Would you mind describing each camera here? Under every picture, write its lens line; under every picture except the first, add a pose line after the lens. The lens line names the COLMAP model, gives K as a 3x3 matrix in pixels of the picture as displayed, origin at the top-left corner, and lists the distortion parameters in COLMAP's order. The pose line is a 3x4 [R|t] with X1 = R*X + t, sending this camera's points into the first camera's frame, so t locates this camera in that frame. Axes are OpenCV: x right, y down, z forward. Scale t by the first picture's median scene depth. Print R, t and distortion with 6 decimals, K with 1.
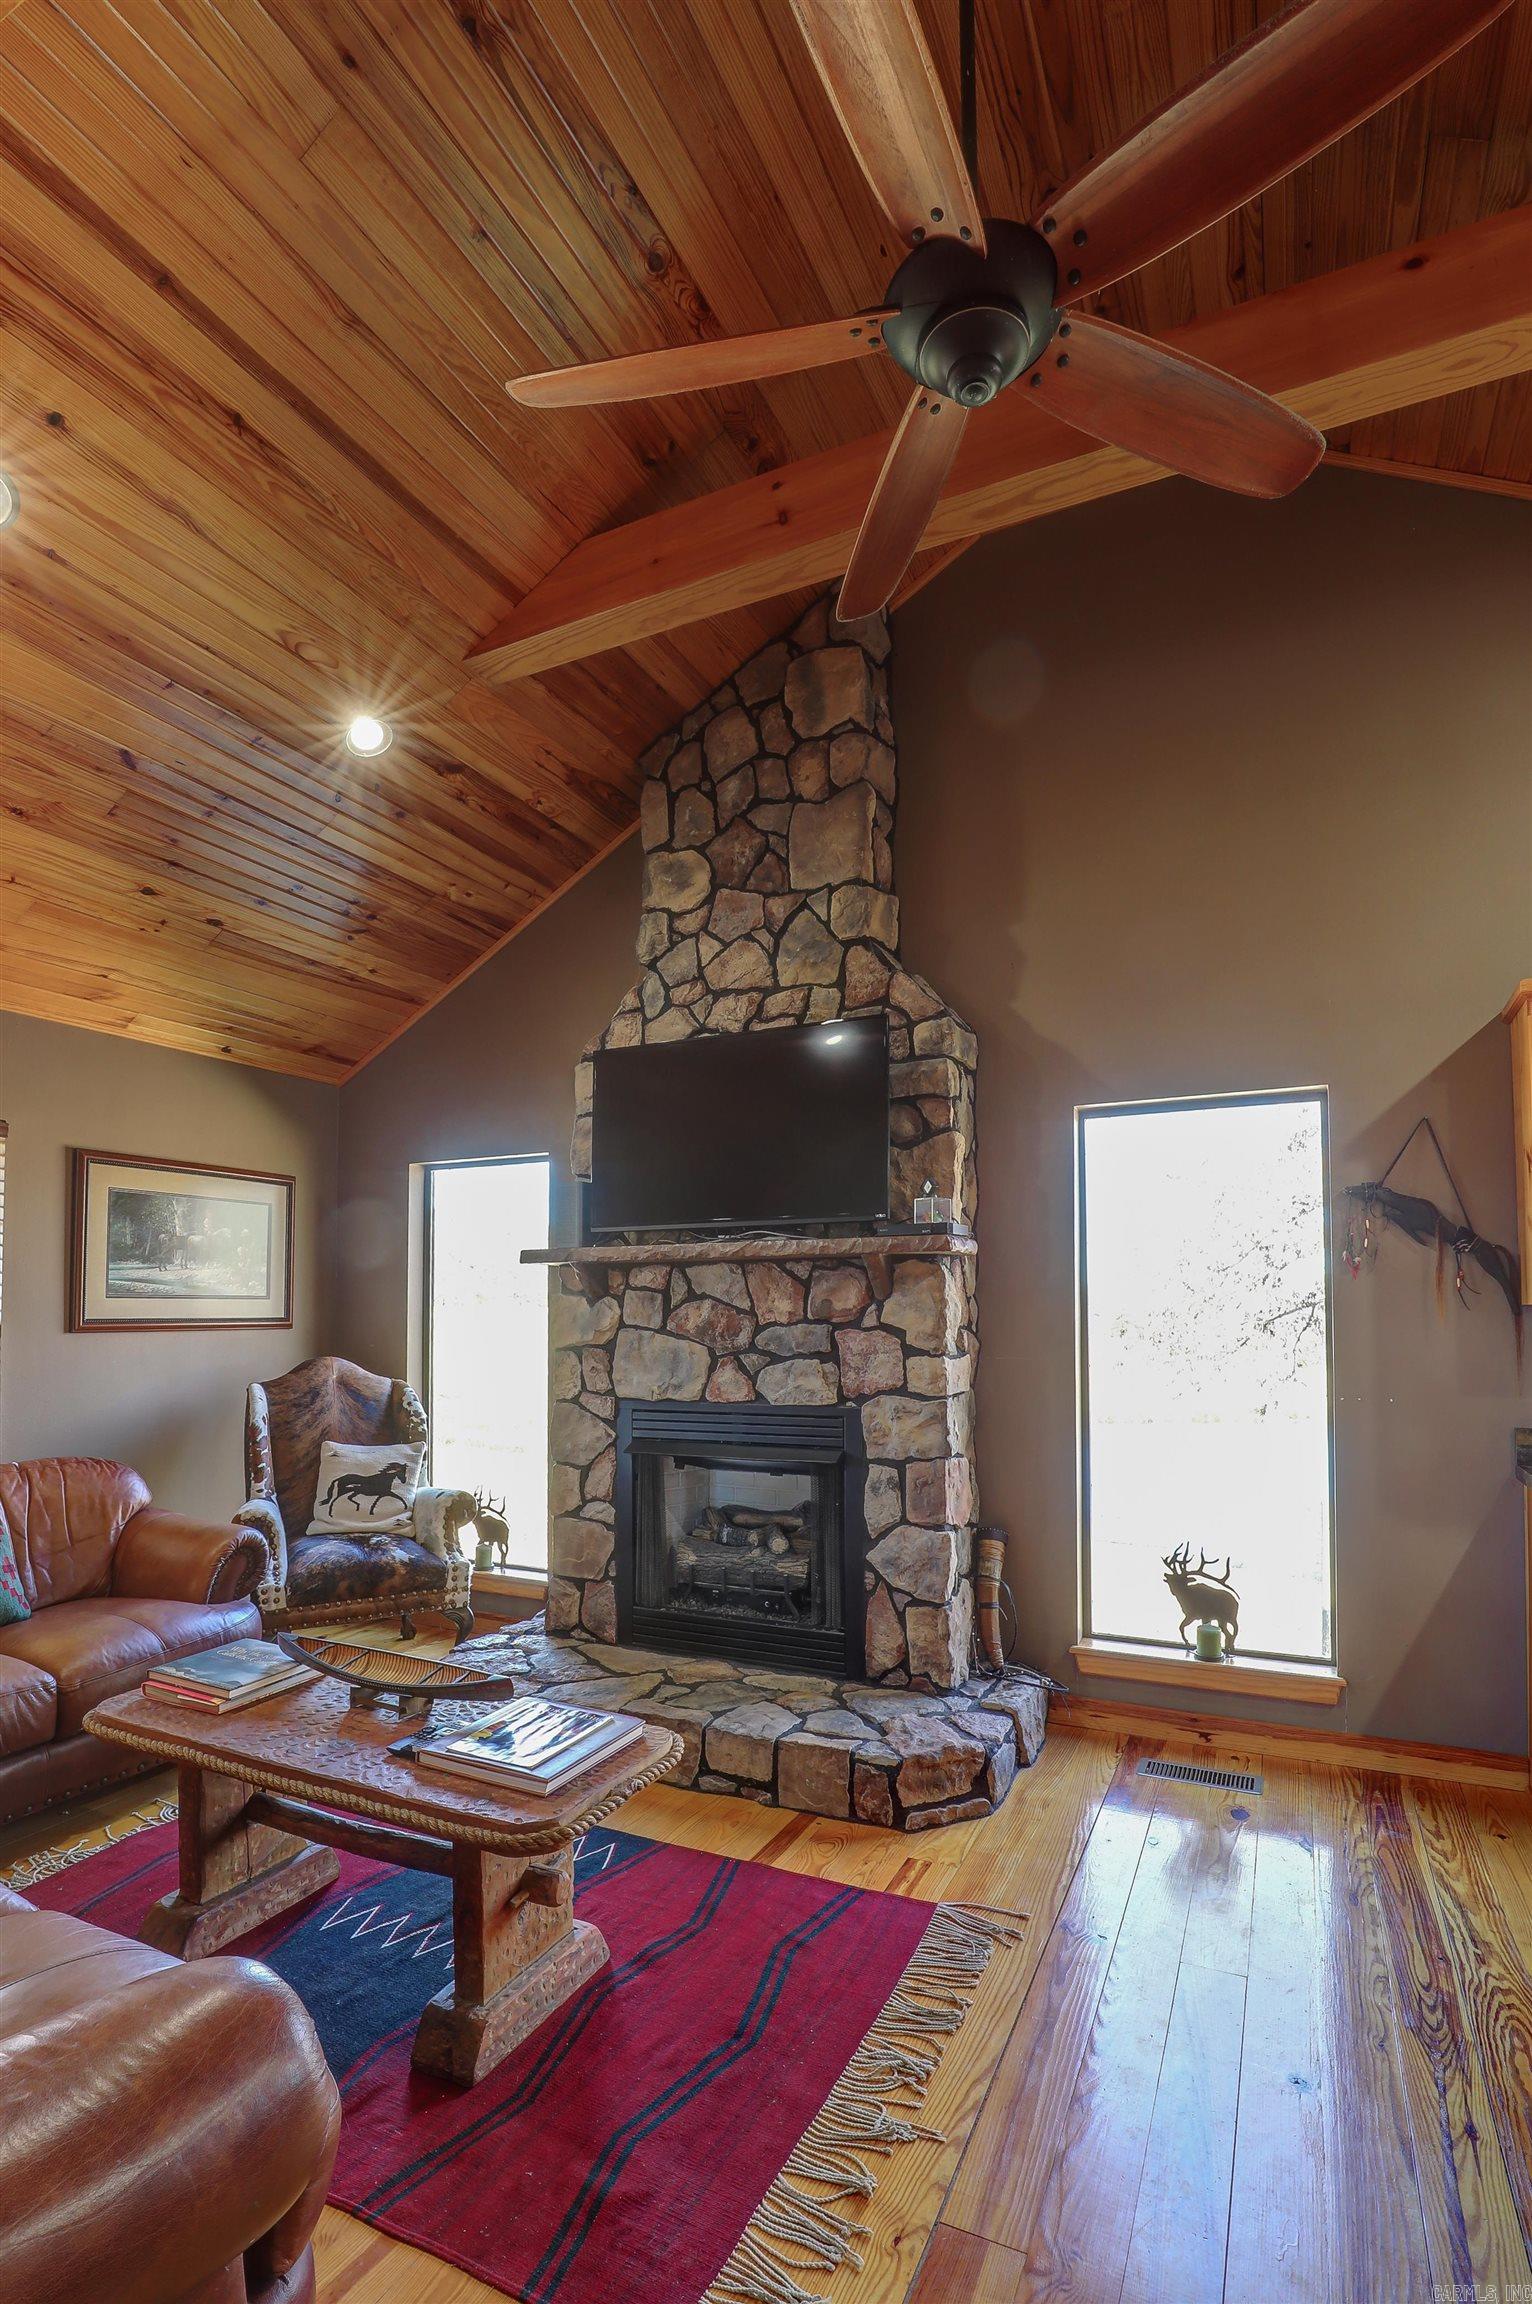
lens RADIAL K [[1086.5, 0, 785.8], [0, 1086.5, 1280.2], [0, 0, 1]] dist [-0.038162, 0.007377]
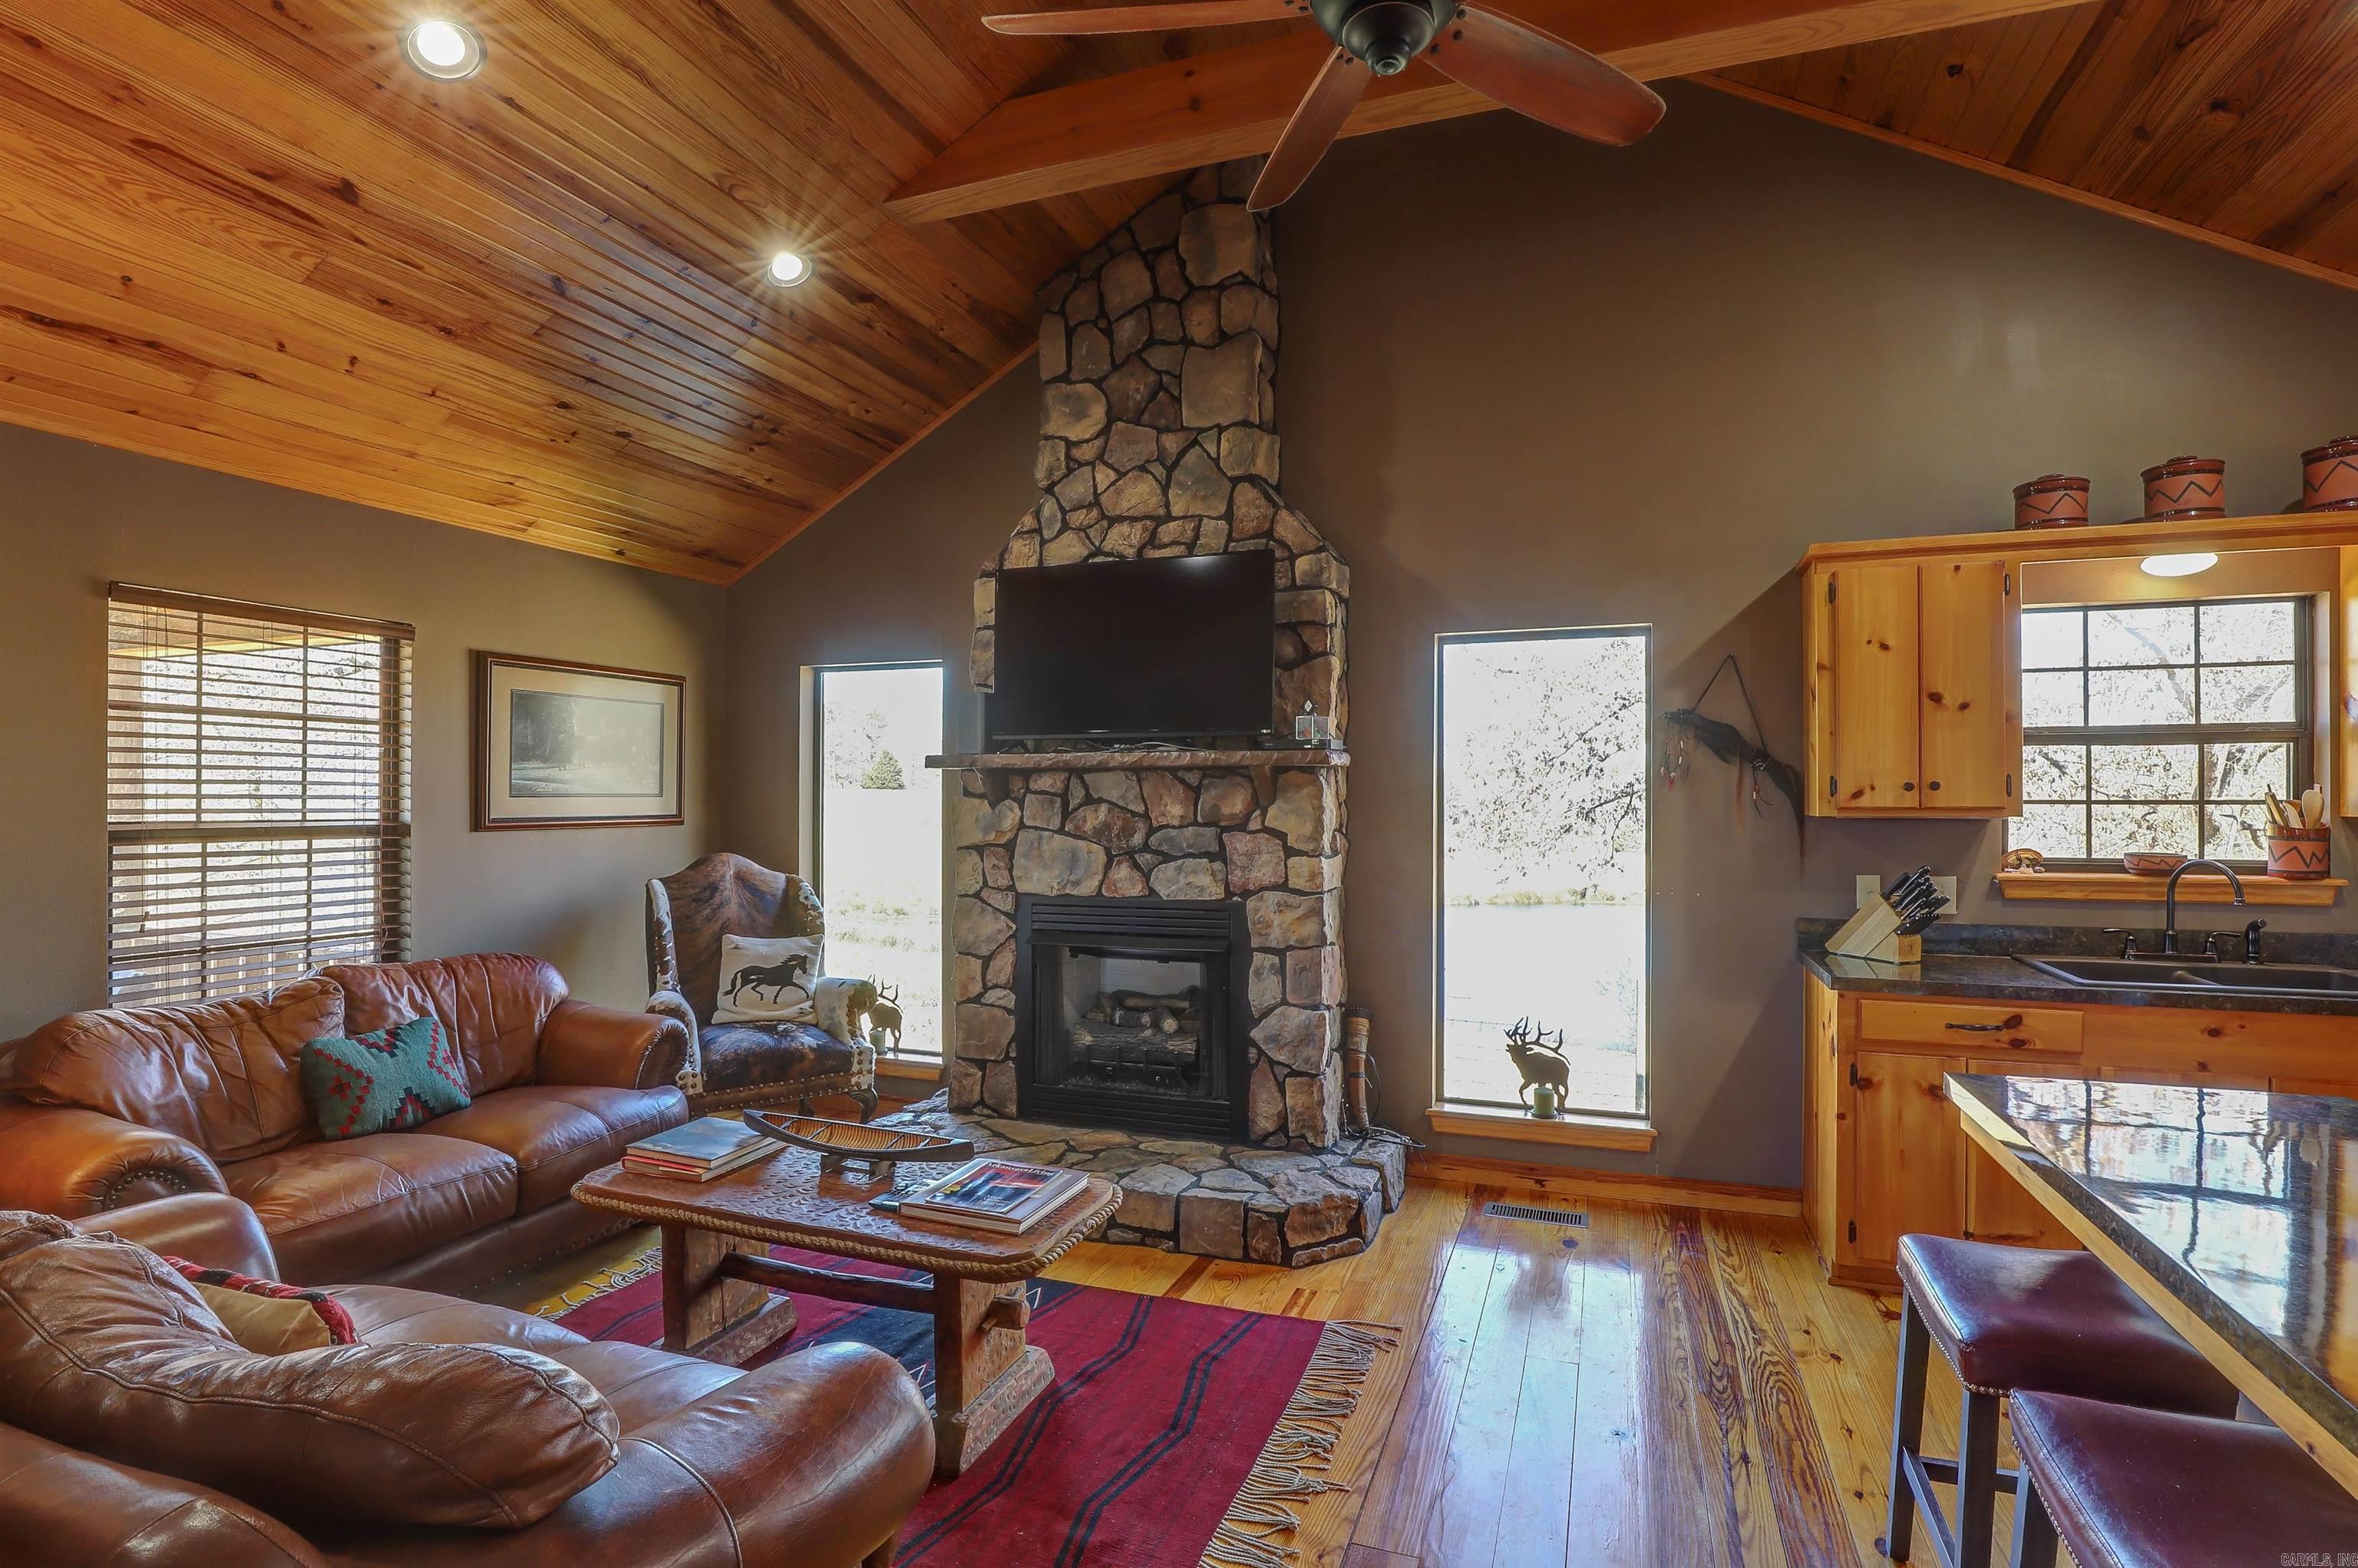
lens RADIAL K [[1112.0, 0, 1232.8], [0, 1112.0, 793.6], [0, 0, 1]] dist [-0.038162, 0.007377]
pose [[0.993917, 0.005916, 0.109977, -0.072305], [-0.009150, 0.999540, 0.028931, -0.027575], [-0.109755, -0.029761, 0.993513, -0.134395]]
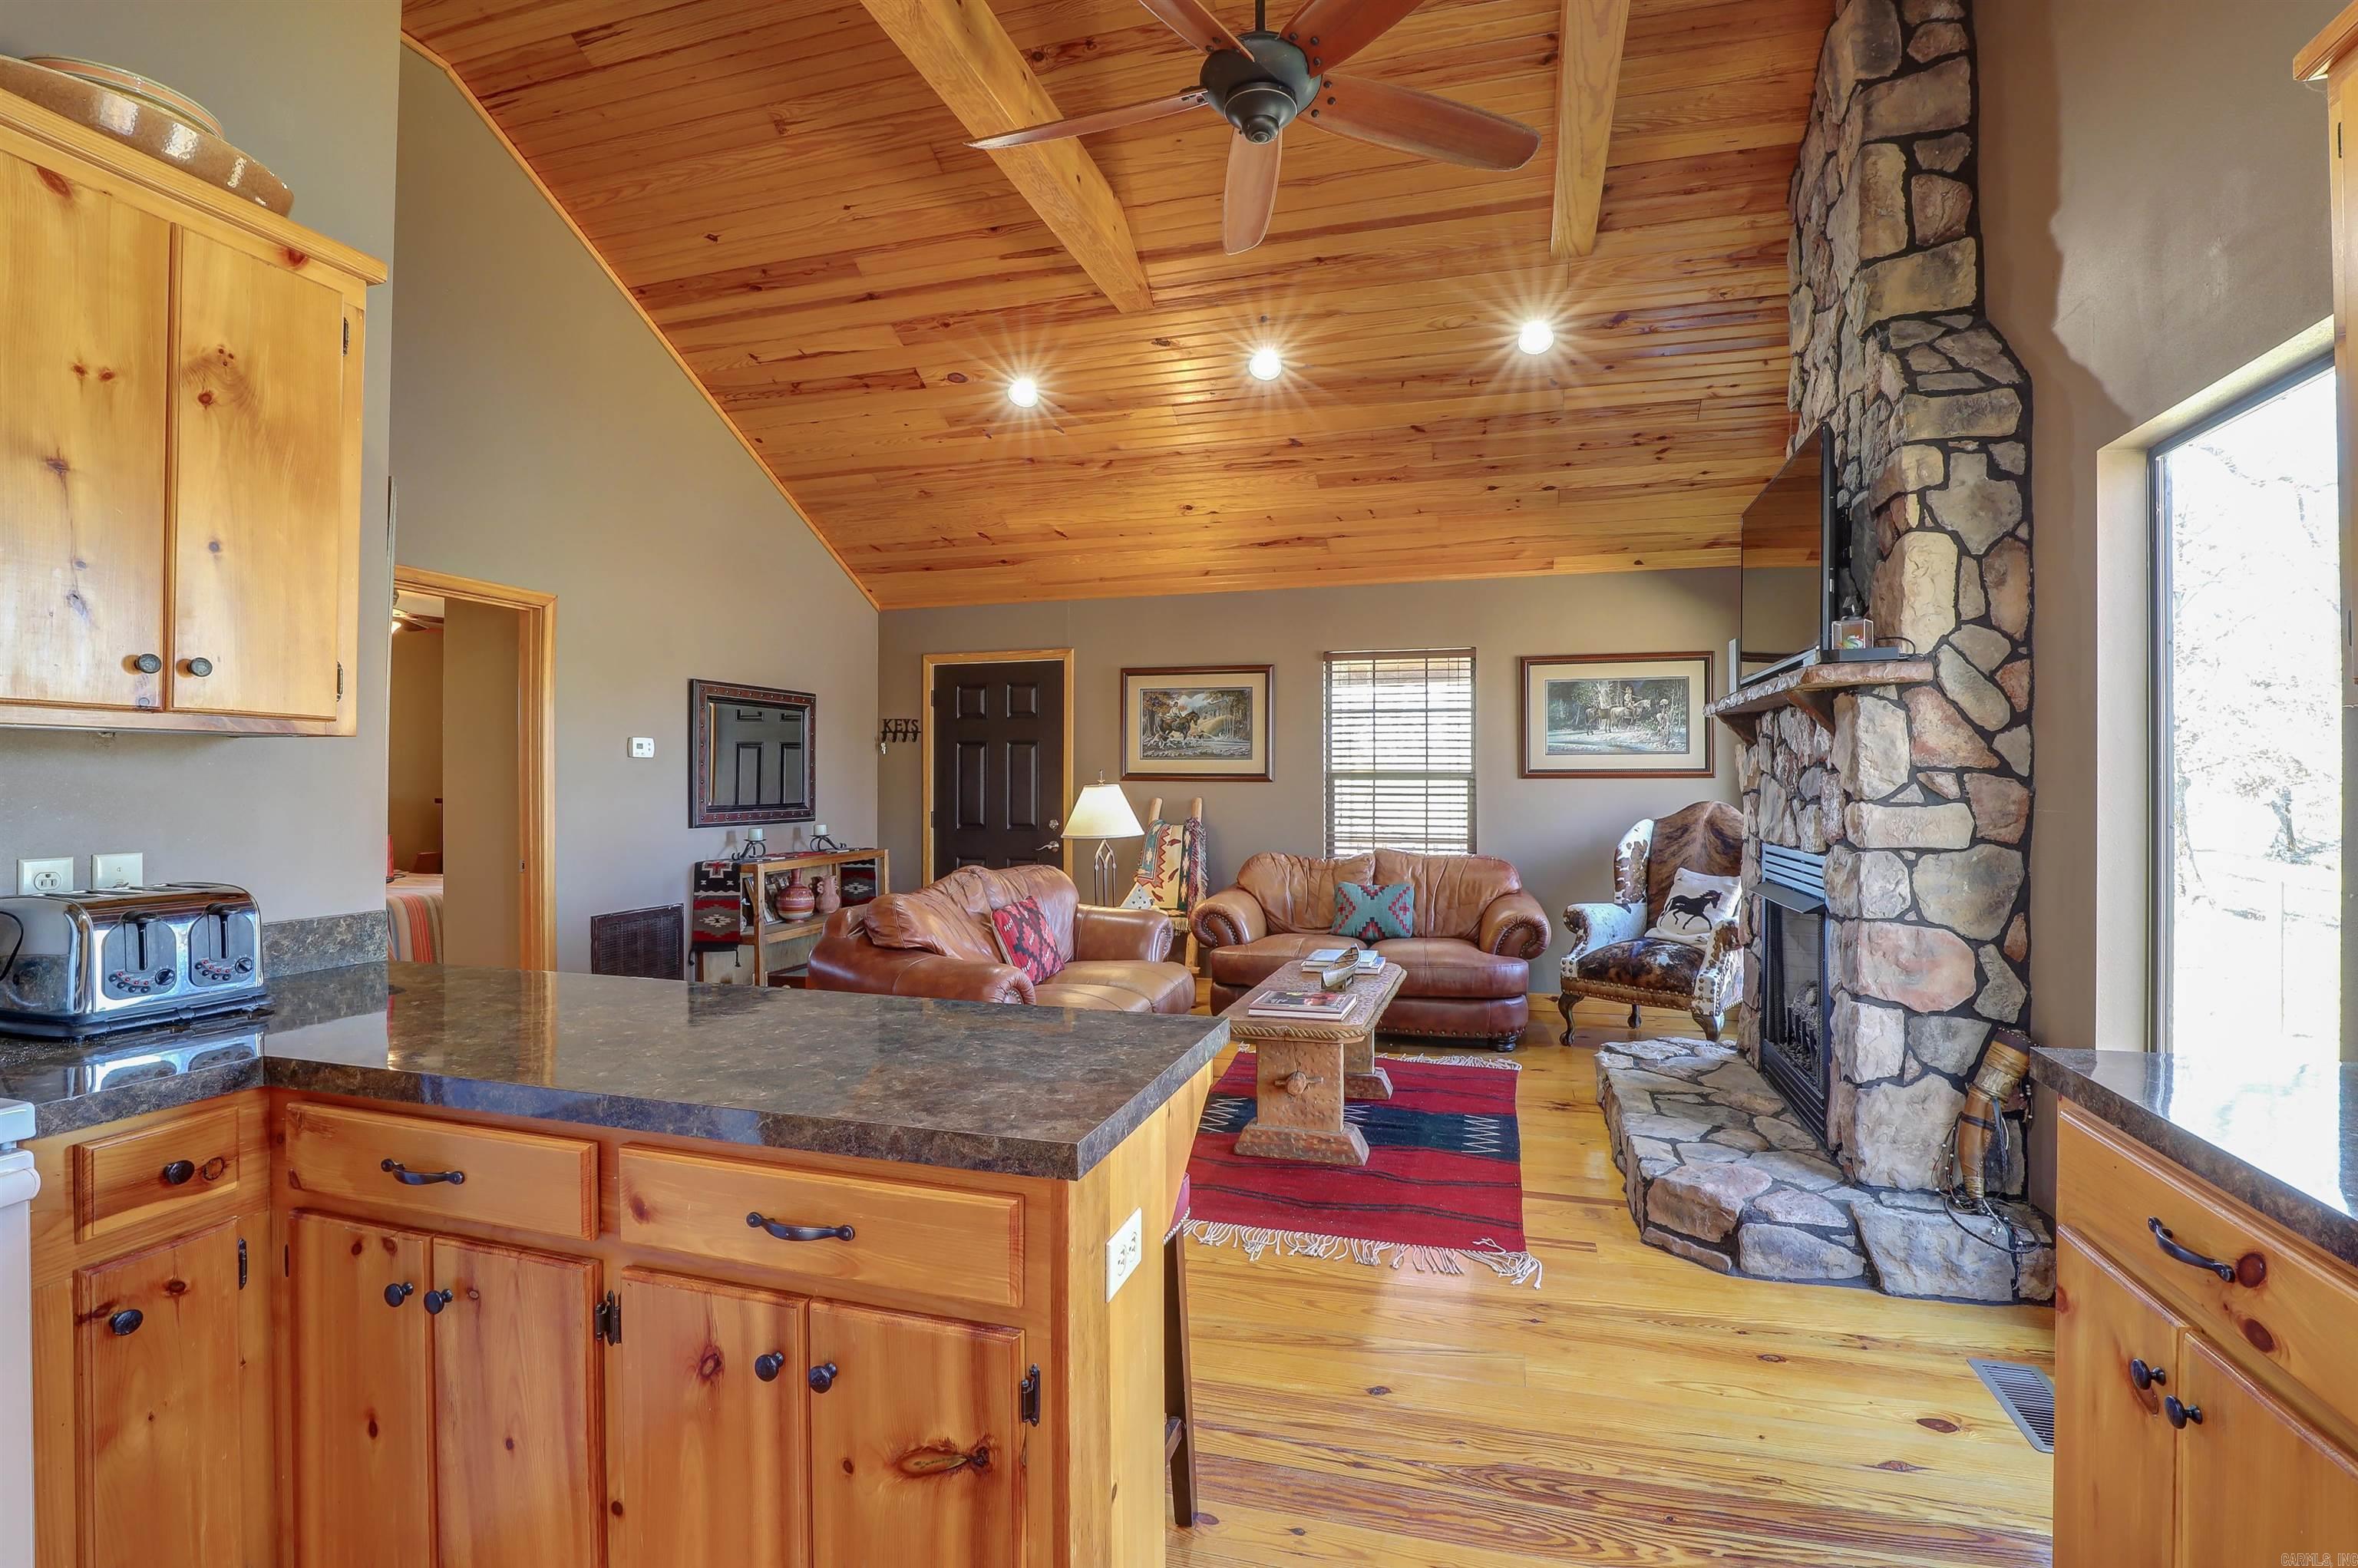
lens RADIAL K [[1112.0, 0, 1215.0], [0, 1112.0, 771.7], [0, 0, 1]] dist [-0.038162, 0.007377]
pose [[0.162971, -0.007388, -0.986603, 0.912915], [0.031232, 0.999509, -0.002326, 0.032694], [0.986136, -0.030434, 0.163122, 0.344937]]
